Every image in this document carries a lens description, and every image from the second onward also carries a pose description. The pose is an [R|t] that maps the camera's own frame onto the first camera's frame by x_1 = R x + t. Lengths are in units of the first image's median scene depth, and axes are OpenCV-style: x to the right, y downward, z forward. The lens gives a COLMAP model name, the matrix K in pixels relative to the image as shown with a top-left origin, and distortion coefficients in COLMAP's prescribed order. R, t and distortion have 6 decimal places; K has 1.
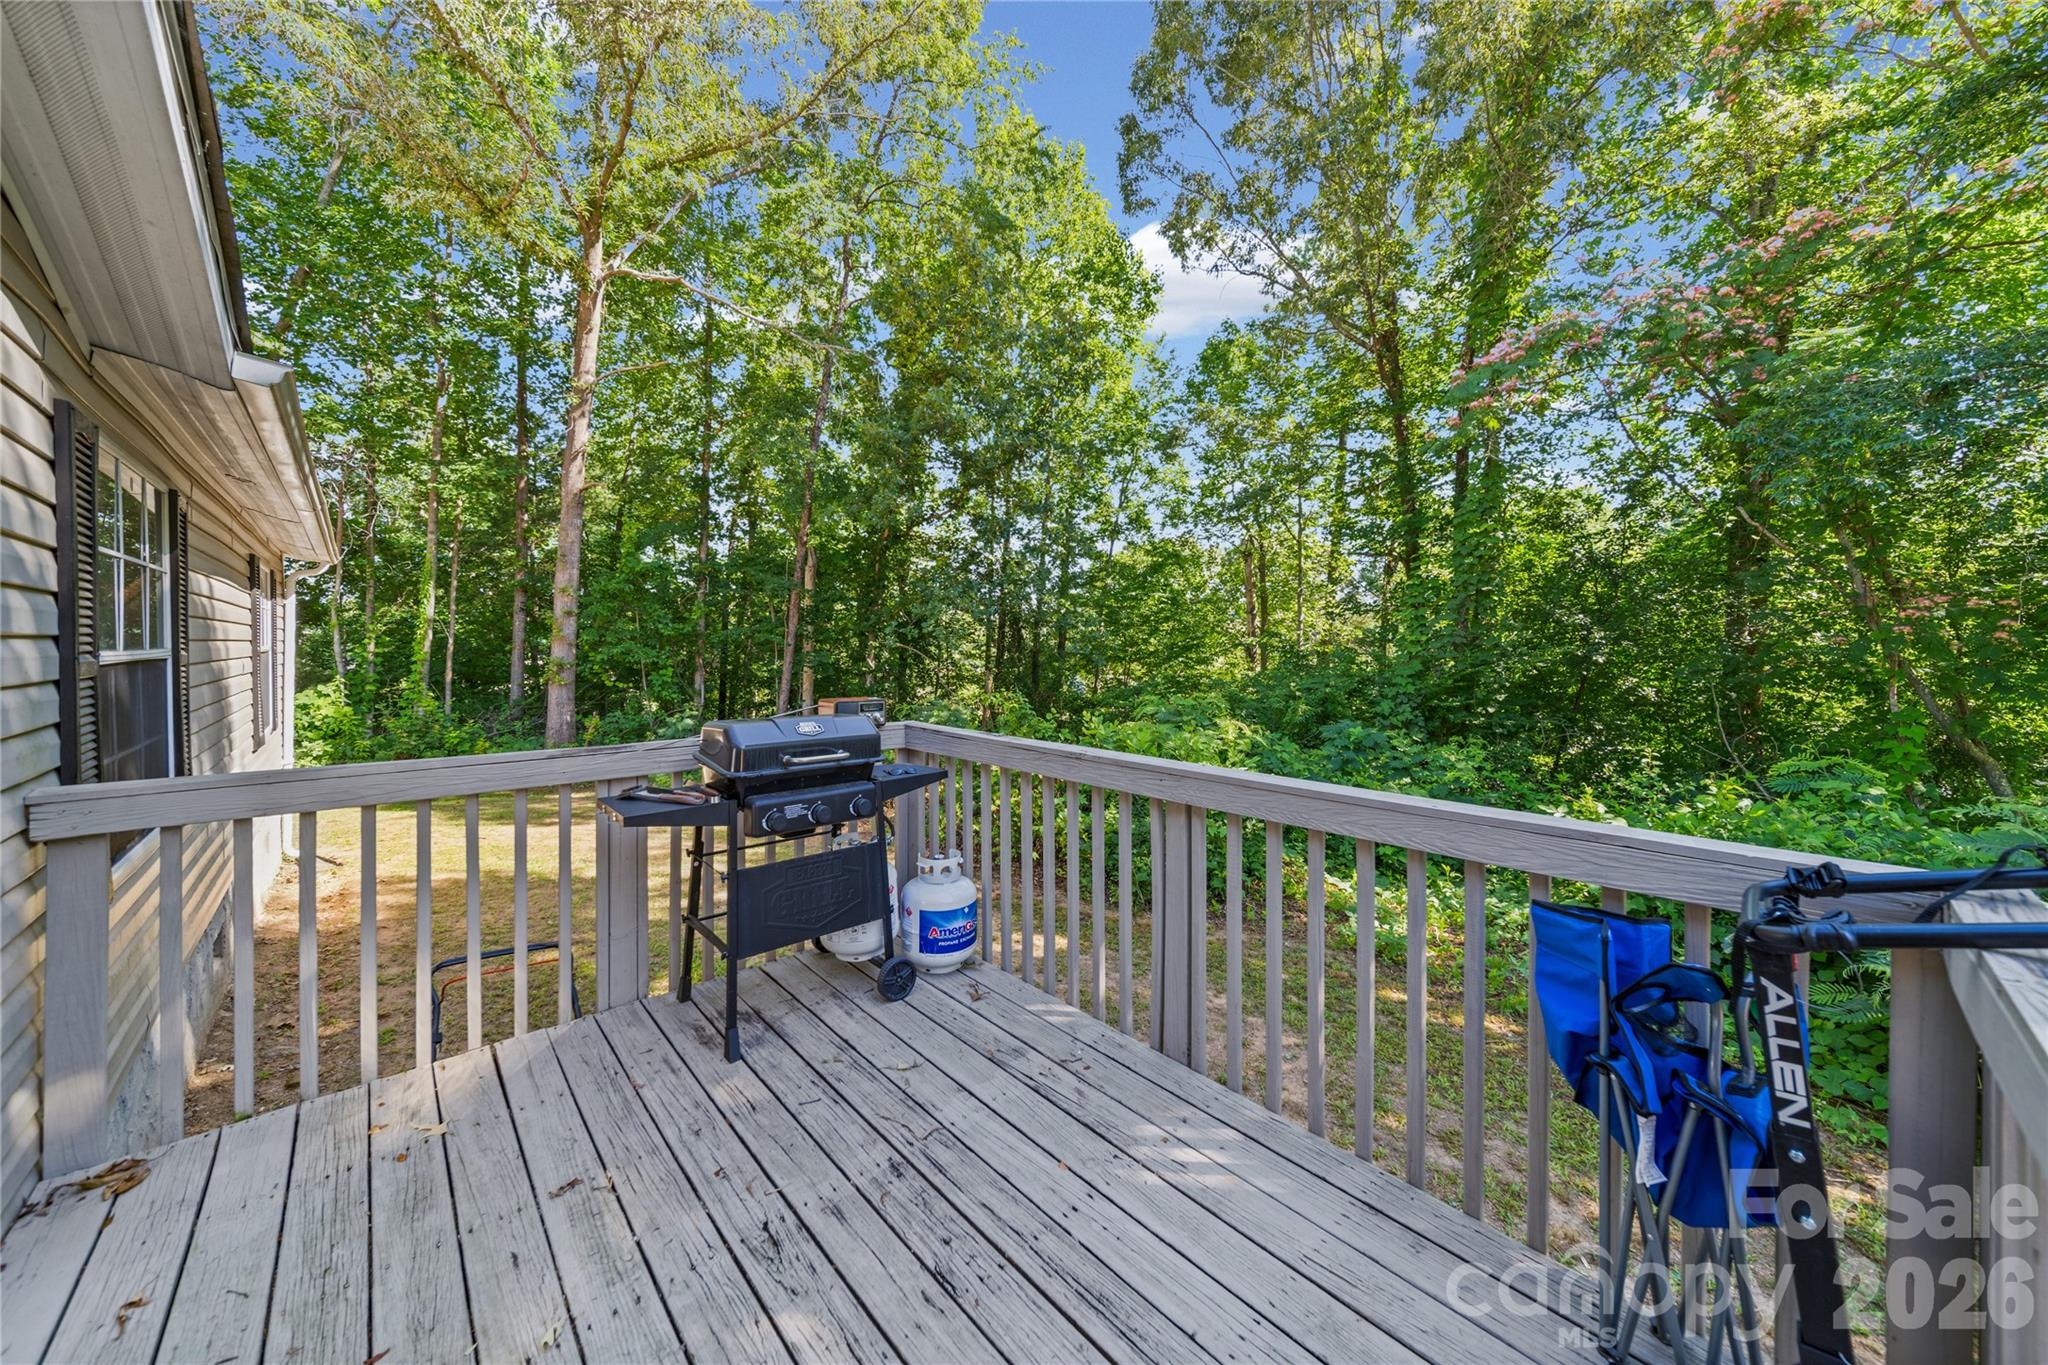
lens RADIAL K [[705.8, 0, 1026.3], [0, 705.8, 667.9], [0, 0, 1]] dist [0.006147, -0.000153]
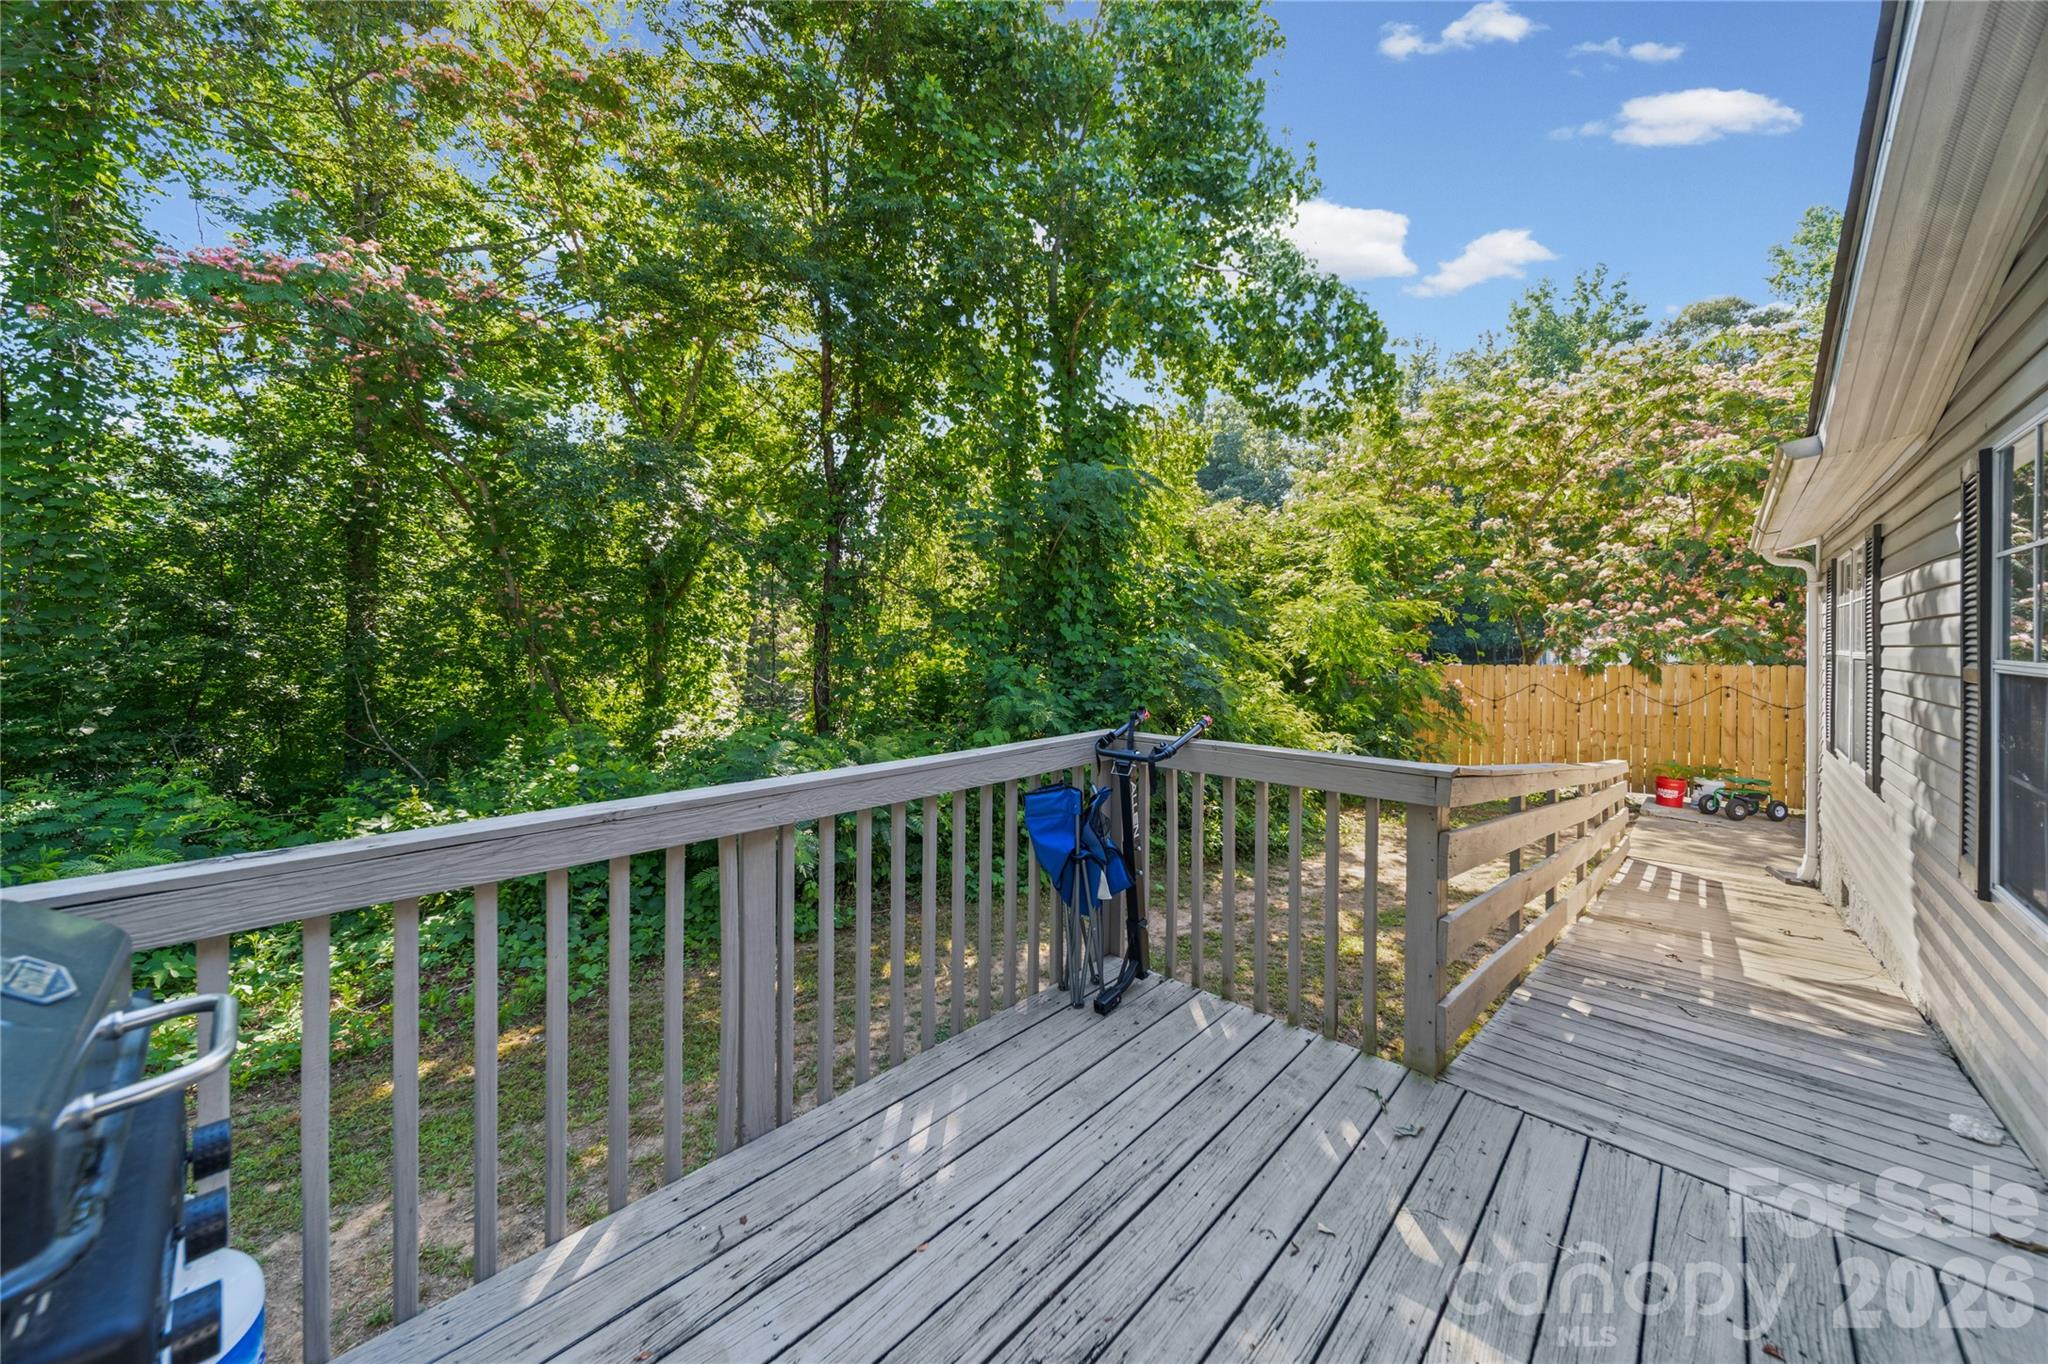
lens RADIAL K [[705.8, 0, 1024.2], [0, 705.8, 659.9], [0, 0, 1]] dist [0.006147, -0.000153]
pose [[-0.081612, -0.010328, 0.996611, -0.658406], [0.017367, 0.999780, 0.011783, -0.014571], [-0.996513, 0.018270, -0.081415, 0.760764]]
